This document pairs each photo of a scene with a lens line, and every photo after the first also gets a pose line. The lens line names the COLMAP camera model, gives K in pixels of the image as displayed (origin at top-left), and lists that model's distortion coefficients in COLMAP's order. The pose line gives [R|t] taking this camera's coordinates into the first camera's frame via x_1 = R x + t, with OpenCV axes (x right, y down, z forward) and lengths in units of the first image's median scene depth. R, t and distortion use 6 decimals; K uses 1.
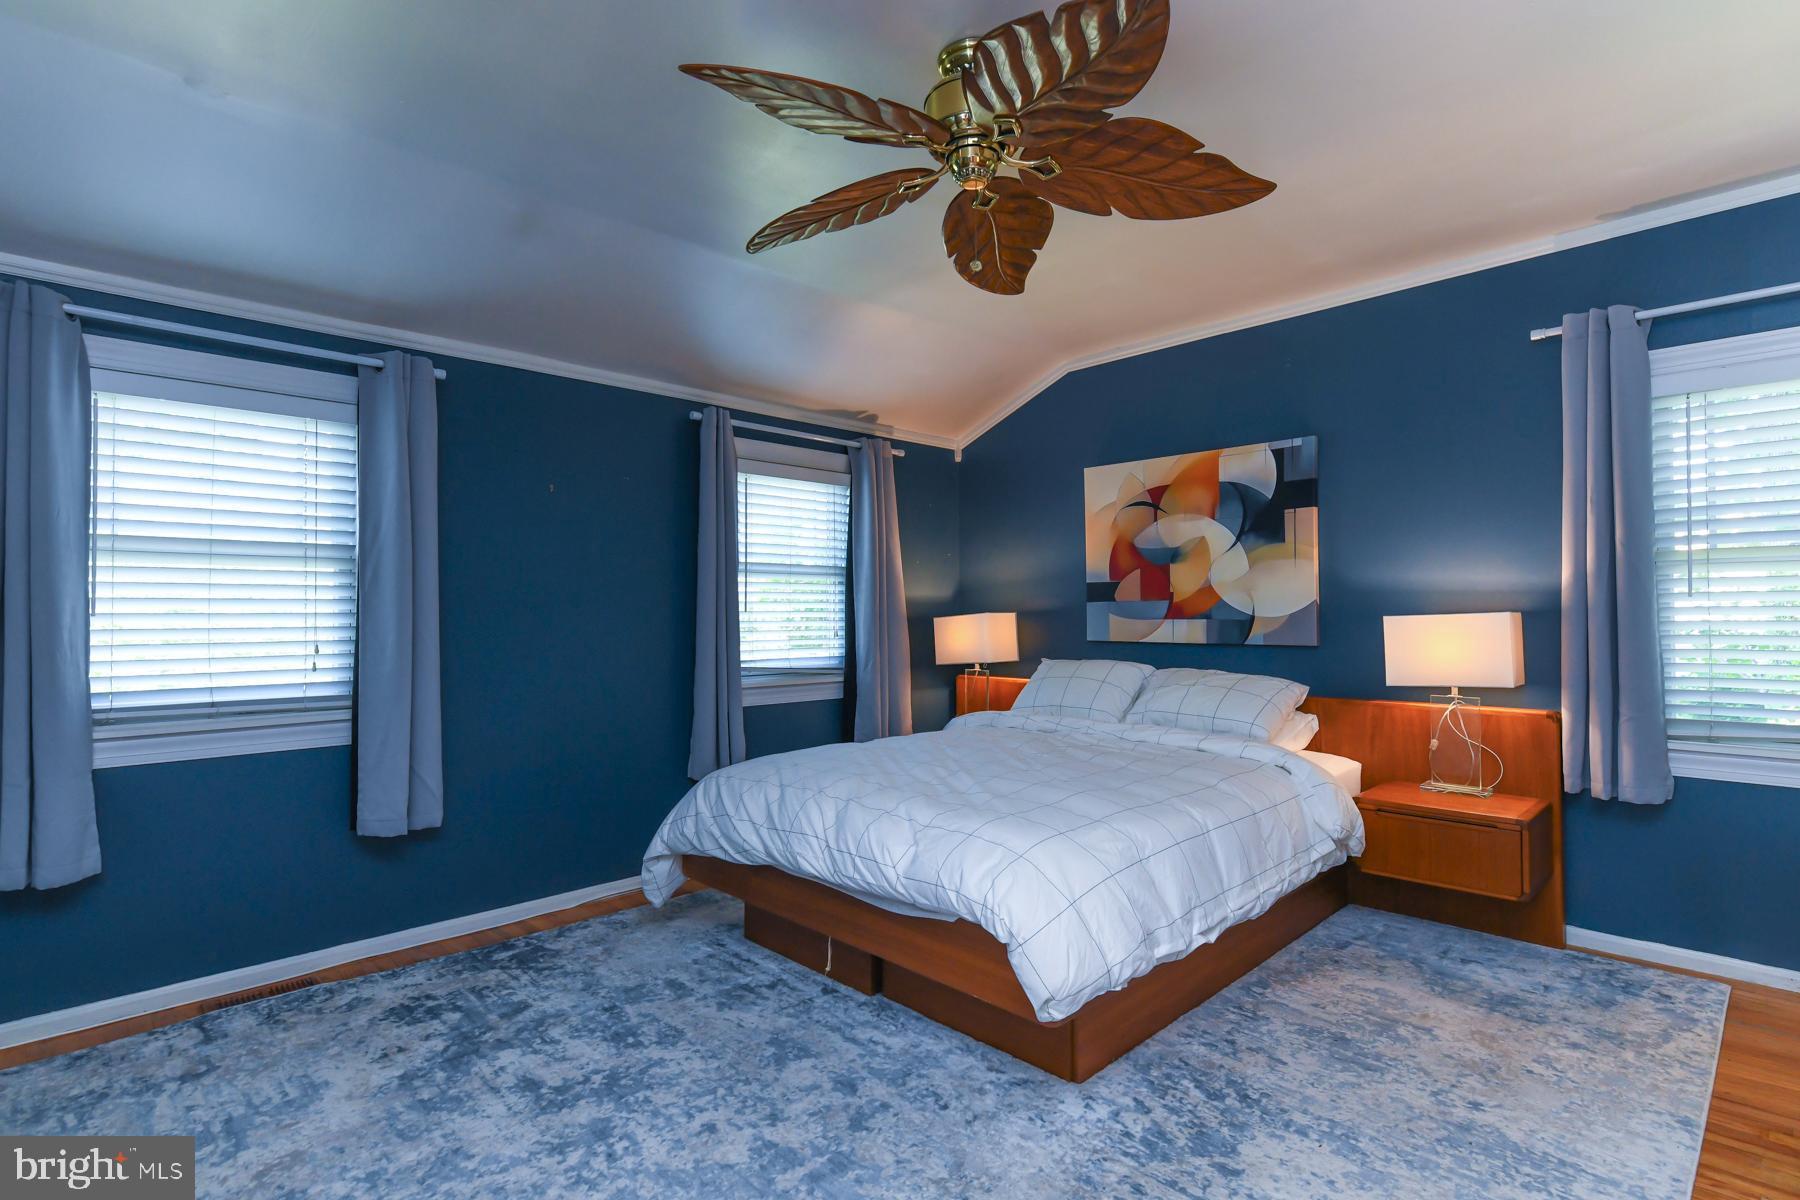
lens RADIAL K [[880.8, 0, 890.3], [0, 880.8, 605.5], [0, 0, 1]] dist [0.019892, 0.000118]
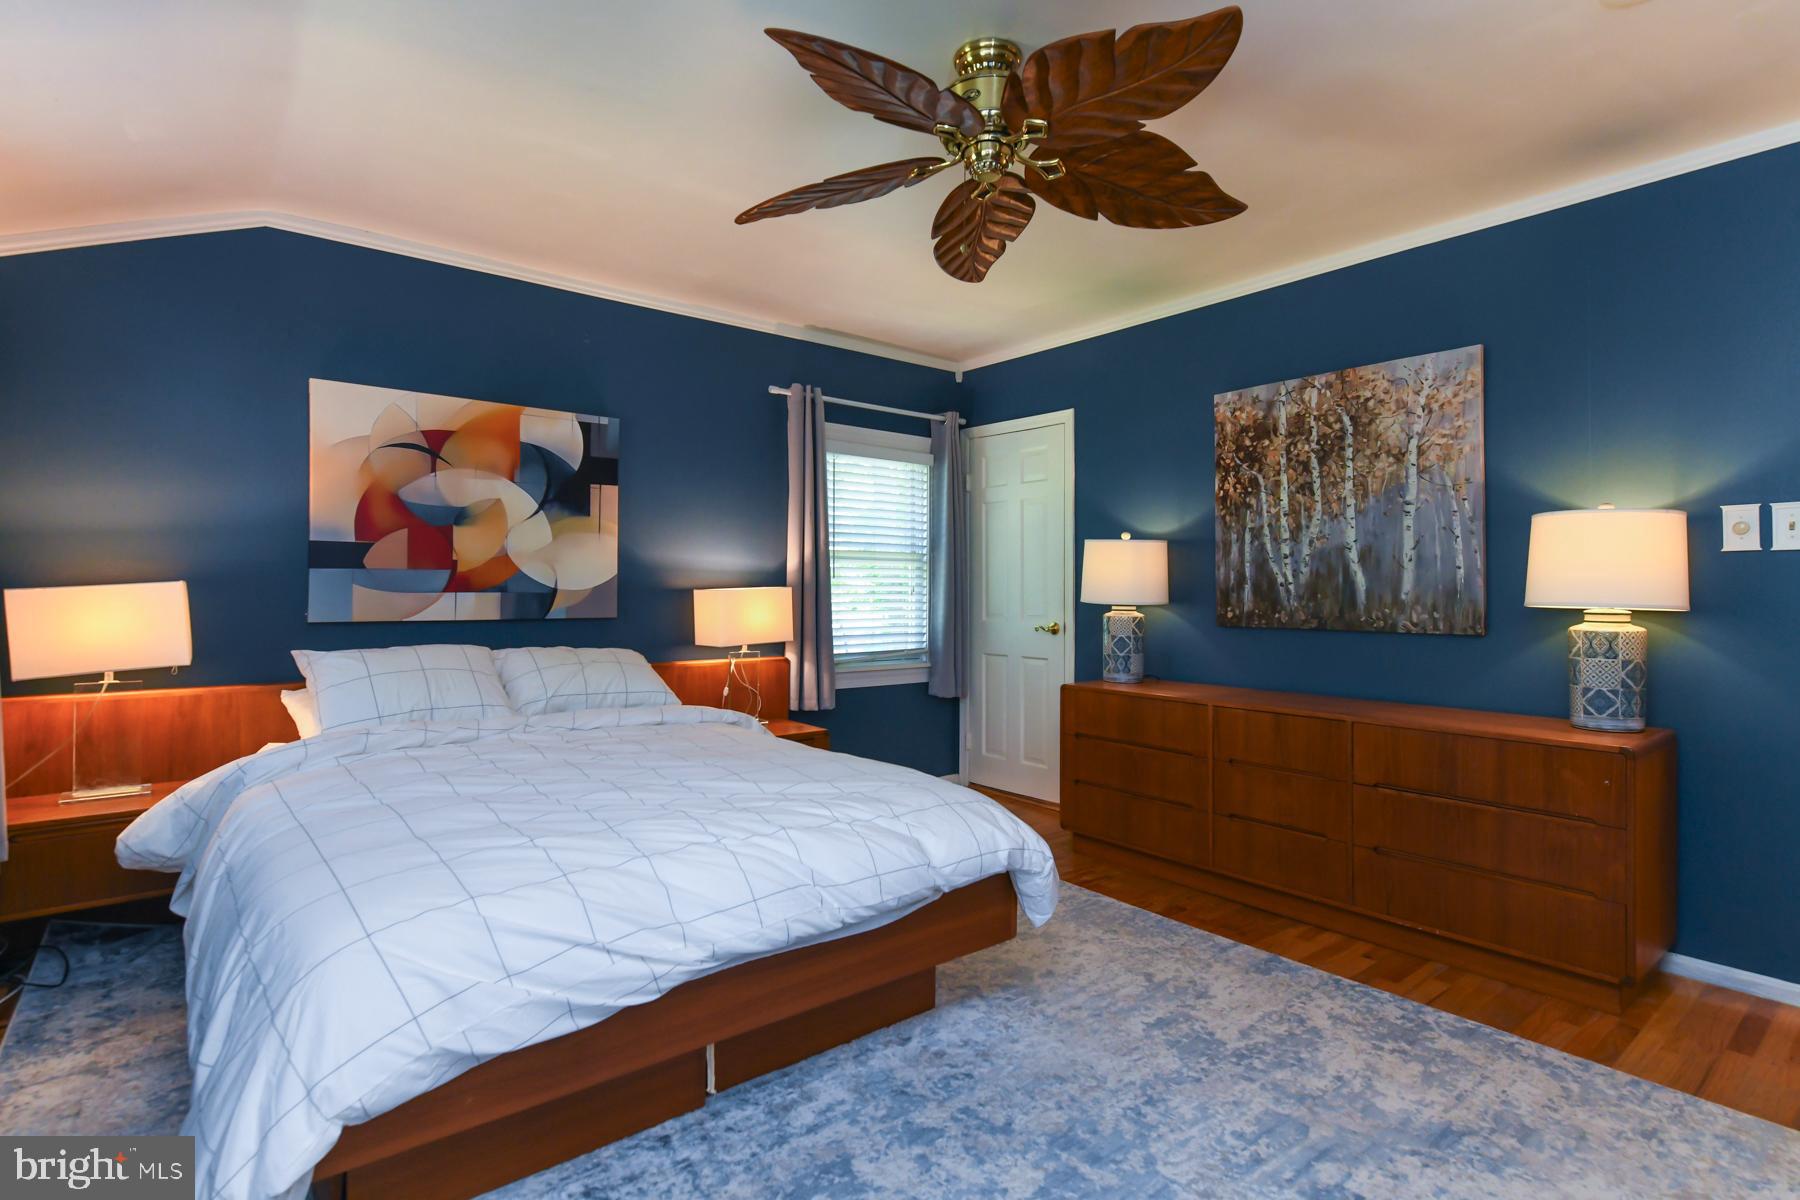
lens RADIAL K [[880.8, 0, 890.3], [0, 880.8, 605.5], [0, 0, 1]] dist [0.019892, 0.000118]
pose [[0.089810, -0.022071, 0.995714, -0.534129], [-0.022266, 0.999460, 0.024162, -0.001565], [-0.995710, -0.024340, 0.089270, 0.563406]]
